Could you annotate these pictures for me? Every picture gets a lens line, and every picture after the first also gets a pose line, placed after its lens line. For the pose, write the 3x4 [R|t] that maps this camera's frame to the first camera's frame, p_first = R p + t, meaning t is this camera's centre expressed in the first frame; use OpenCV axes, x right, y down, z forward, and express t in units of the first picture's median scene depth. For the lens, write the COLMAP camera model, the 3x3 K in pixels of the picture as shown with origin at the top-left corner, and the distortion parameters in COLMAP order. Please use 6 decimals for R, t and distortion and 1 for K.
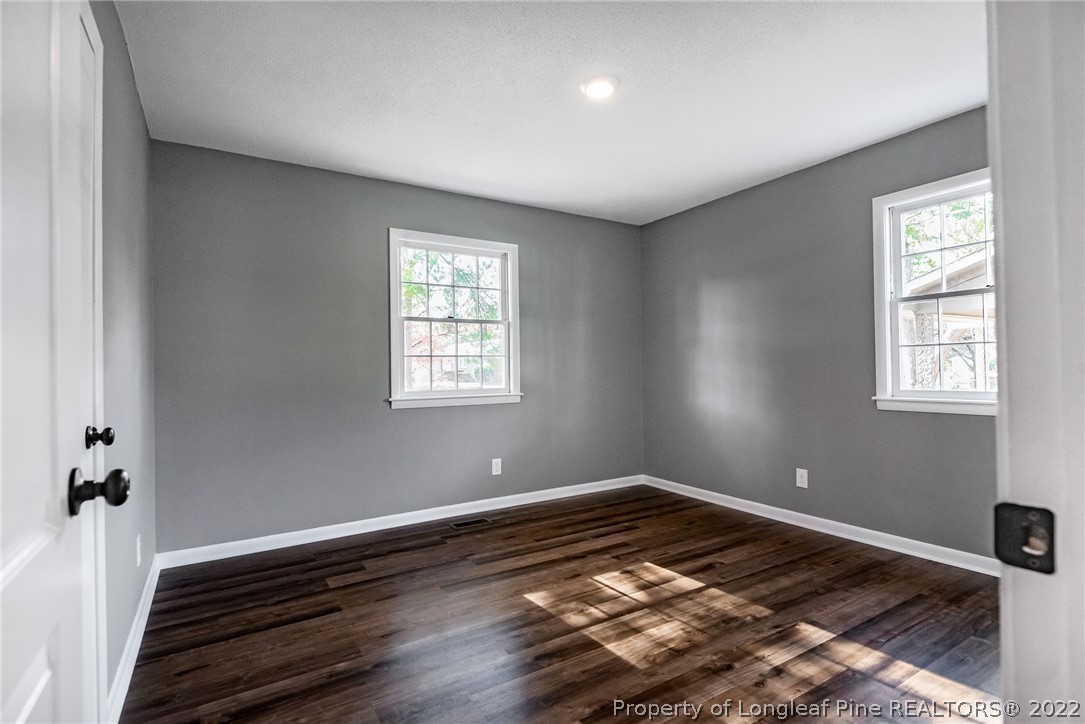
lens RADIAL K [[521.4, 0, 544.3], [0, 521.4, 361.7], [0, 0, 1]] dist [0.025381, -0.019225]
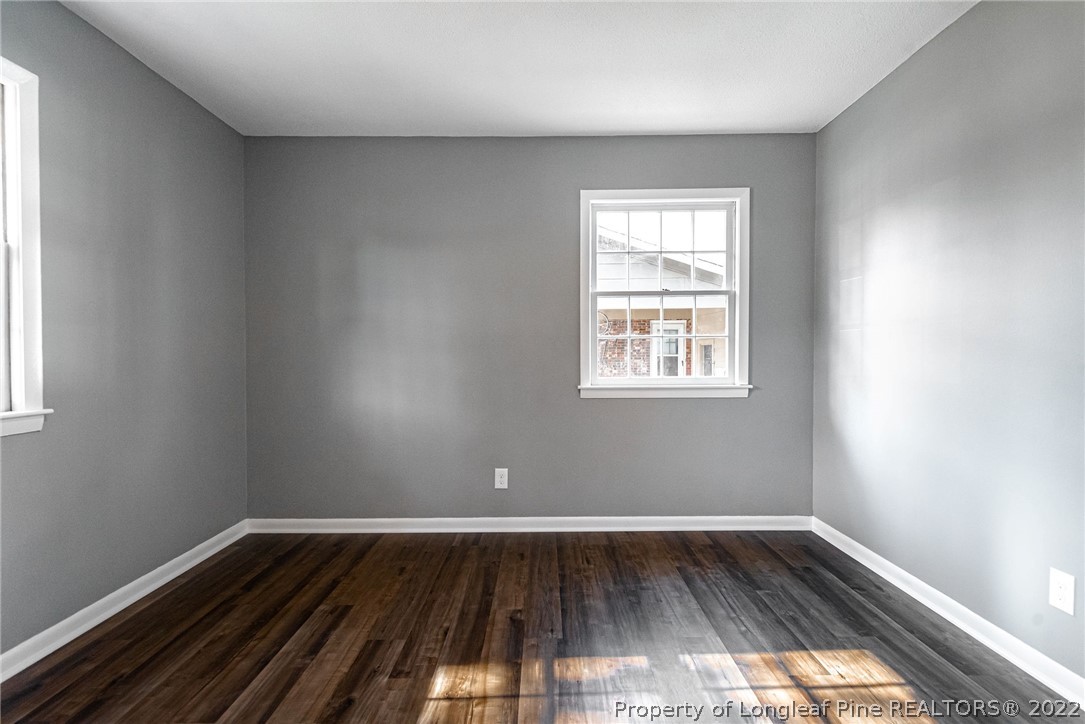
lens RADIAL K [[521.4, 0, 544.3], [0, 521.4, 361.7], [0, 0, 1]] dist [0.025381, -0.019225]
pose [[0.530995, -0.000637, 0.847375, -0.271972], [-0.013656, 0.999863, 0.009309, 0.011868], [-0.847265, -0.016514, 0.530914, 0.533790]]
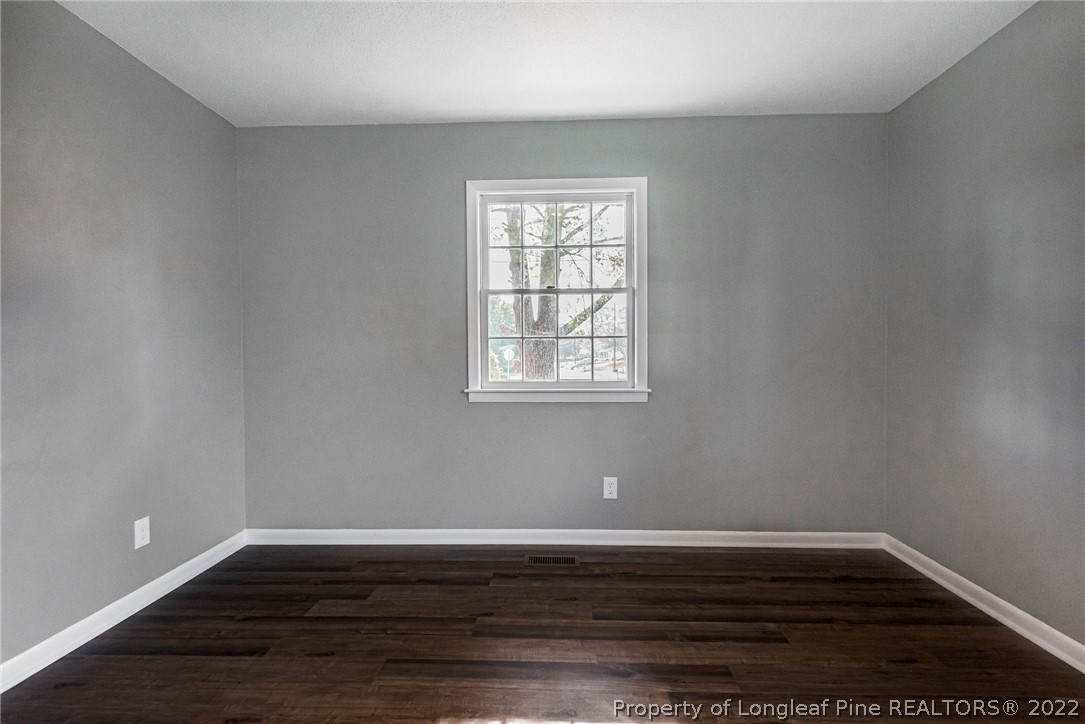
lens RADIAL K [[519.9, 0, 542.5], [0, 519.9, 362.0], [0, 0, 1]] dist [0.030870, -0.027555]
pose [[0.826495, 0.017555, -0.562671, 0.316245], [0.001330, 0.999450, 0.033135, -0.000276], [0.562943, -0.028134, 0.826017, 0.457130]]
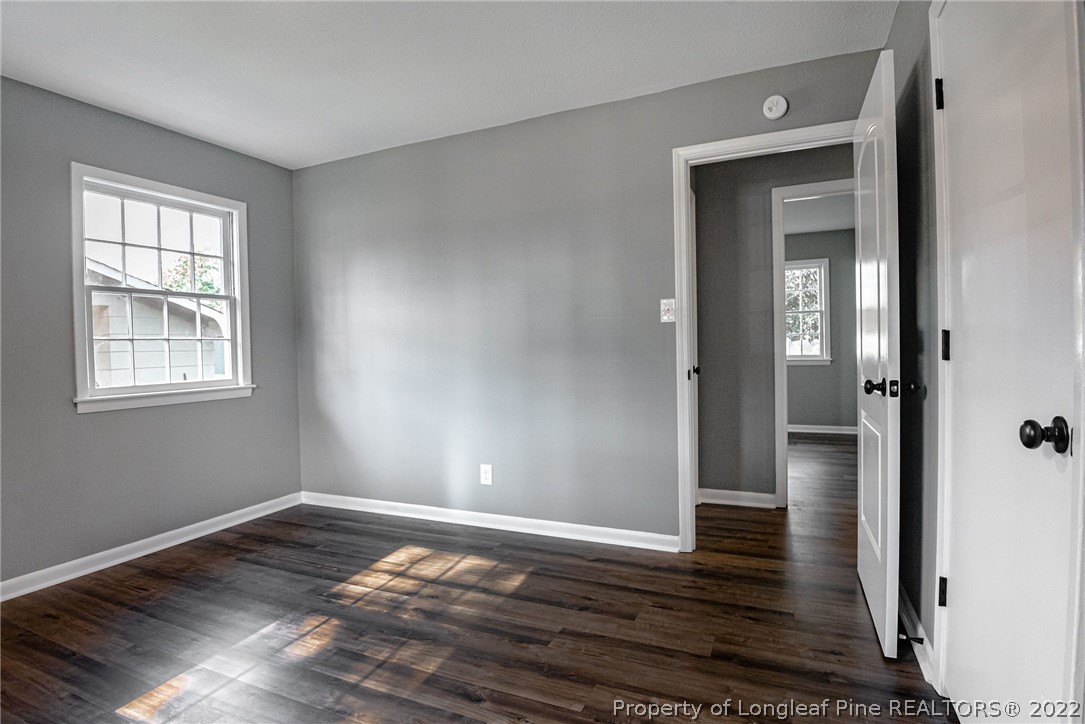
lens RADIAL K [[558.0, 0, 531.5], [0, 558.0, 361.6], [0, 0, 1]] dist [-0.046427, -0.000734]
pose [[-0.548559, 0.007867, 0.836075, -0.496861], [0.021774, 0.999751, 0.004879, 0.020142], [-0.835828, 0.020881, -0.548594, 0.885441]]
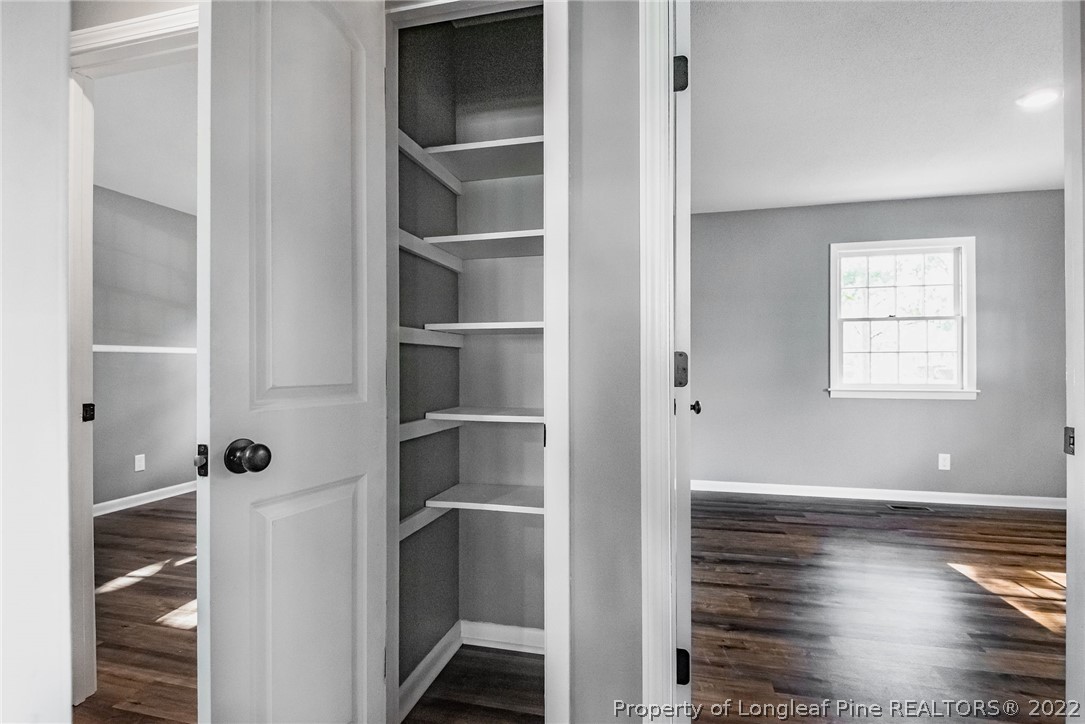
lens RADIAL K [[530.1, 0, 553.9], [0, 530.1, 362.1], [0, 0, 1]] dist [0.028213, -0.020190]
pose [[0.703527, 0.011392, -0.710577, 0.145926], [-0.002515, 0.999905, 0.013541, -0.004410], [0.710664, -0.007739, 0.703489, -0.345105]]
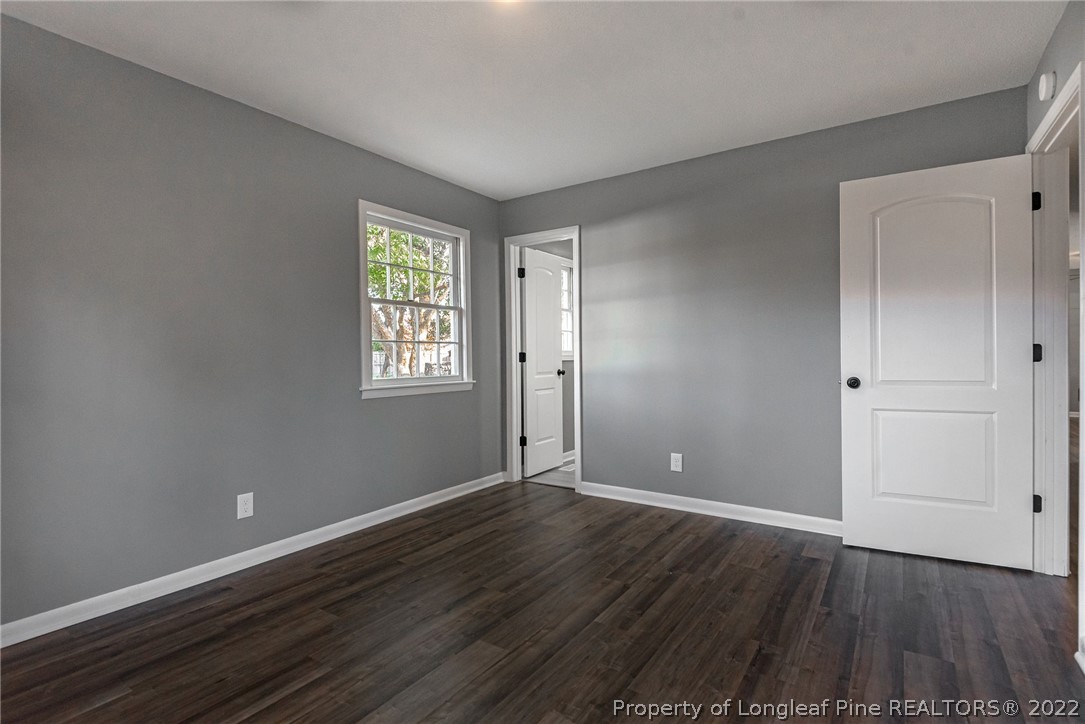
lens RADIAL K [[521.4, 0, 544.3], [0, 521.4, 361.7], [0, 0, 1]] dist [0.025381, -0.019225]
pose [[0.914341, -0.002045, 0.404941, -0.438116], [-0.003983, 0.999893, 0.014043, 0.012768], [-0.404926, -0.014452, 0.914235, 0.049535]]
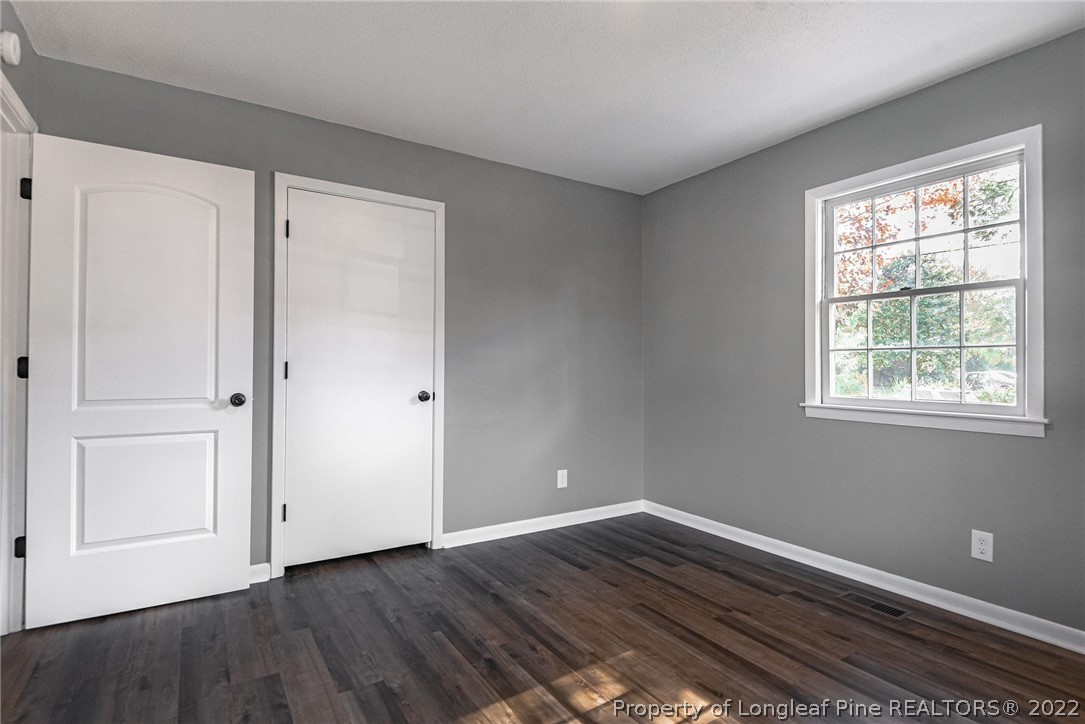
lens RADIAL K [[543.6, 0, 546.7], [0, 543.6, 362.6], [0, 0, 1]] dist [0.028155, -0.022447]
pose [[0.012078, 0.005364, -0.999913, 0.643688], [0.005857, 0.999968, 0.005435, 0.000536], [0.999910, -0.005922, 0.012046, 0.700249]]
